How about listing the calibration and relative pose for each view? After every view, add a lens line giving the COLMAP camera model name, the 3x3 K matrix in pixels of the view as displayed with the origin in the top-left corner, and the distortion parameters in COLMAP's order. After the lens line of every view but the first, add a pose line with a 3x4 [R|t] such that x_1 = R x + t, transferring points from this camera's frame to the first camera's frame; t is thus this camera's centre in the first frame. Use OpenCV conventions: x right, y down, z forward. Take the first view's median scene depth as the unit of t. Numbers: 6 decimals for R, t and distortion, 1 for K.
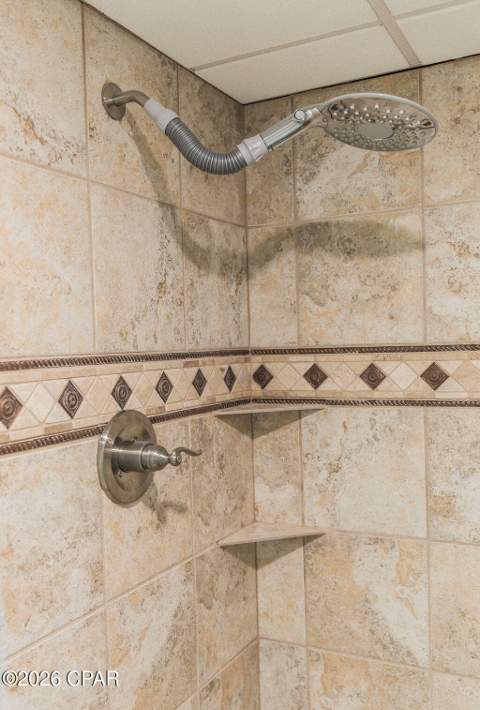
lens RADIAL K [[671.4, 0, 240.0], [0, 671.4, 355.0], [0, 0, 1]] dist [0.000361, -0.000192]
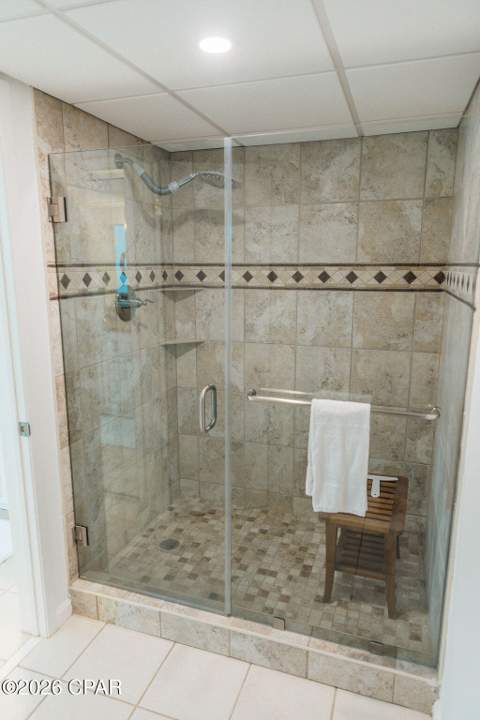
lens RADIAL K [[467.3, 0, 243.2], [0, 467.3, 364.2], [0, 0, 1]] dist [0.004348, 0.000948]
pose [[0.987841, 0.000966, 0.155463, 0.001472], [-0.030786, 0.981395, 0.189517, 0.021290], [-0.152387, -0.191999, 0.969492, -0.719868]]
